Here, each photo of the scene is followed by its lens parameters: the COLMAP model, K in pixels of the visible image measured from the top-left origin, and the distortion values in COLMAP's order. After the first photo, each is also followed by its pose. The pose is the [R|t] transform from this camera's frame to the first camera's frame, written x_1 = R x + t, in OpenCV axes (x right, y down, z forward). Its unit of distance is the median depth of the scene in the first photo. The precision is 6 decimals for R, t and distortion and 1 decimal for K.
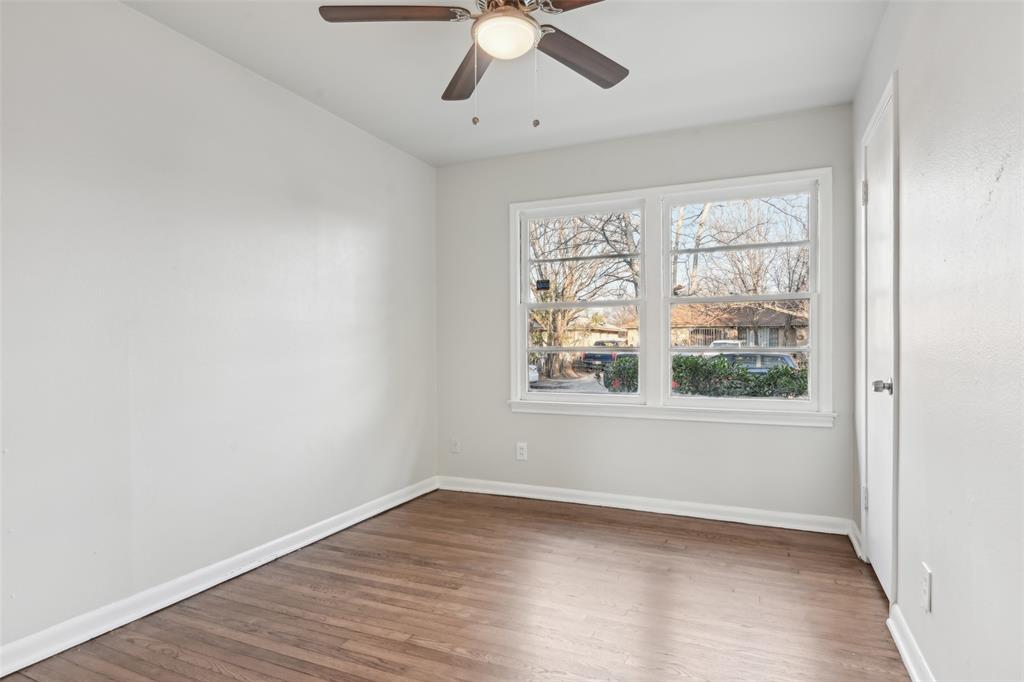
lens RADIAL K [[559.2, 0, 513.9], [0, 559.2, 342.7], [0, 0, 1]] dist [-0.024369, -0.007621]
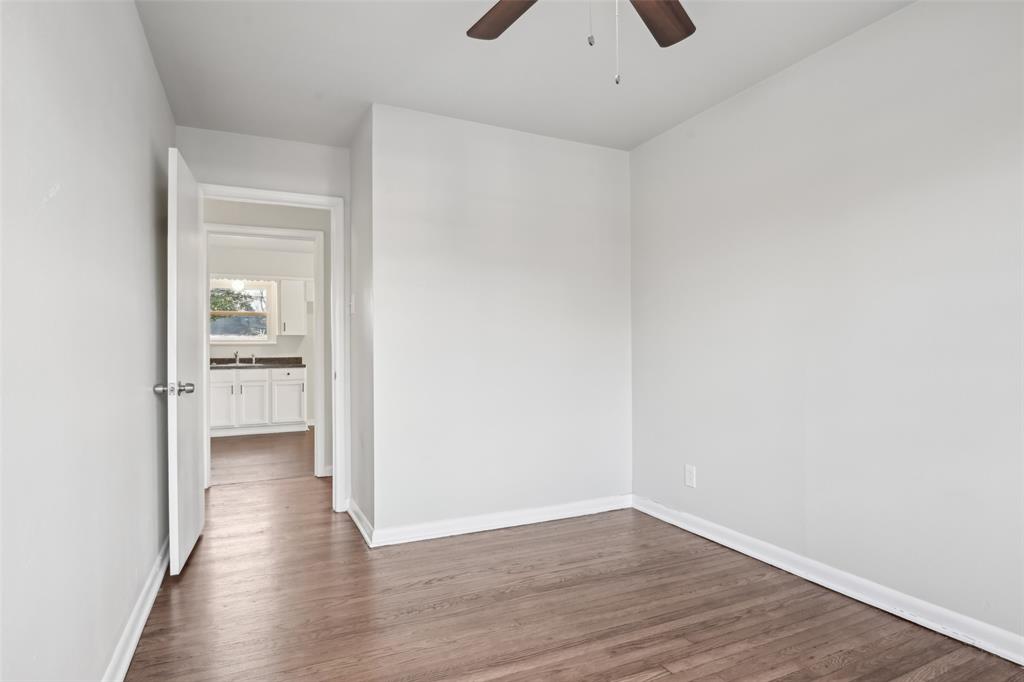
lens RADIAL K [[559.2, 0, 507.7], [0, 559.2, 335.1], [0, 0, 1]] dist [-0.024369, -0.007621]
pose [[-0.657569, -0.012062, -0.753298, 0.630125], [0.005675, 0.999764, -0.020962, 0.013397], [0.753373, -0.018059, -0.657345, 1.353892]]
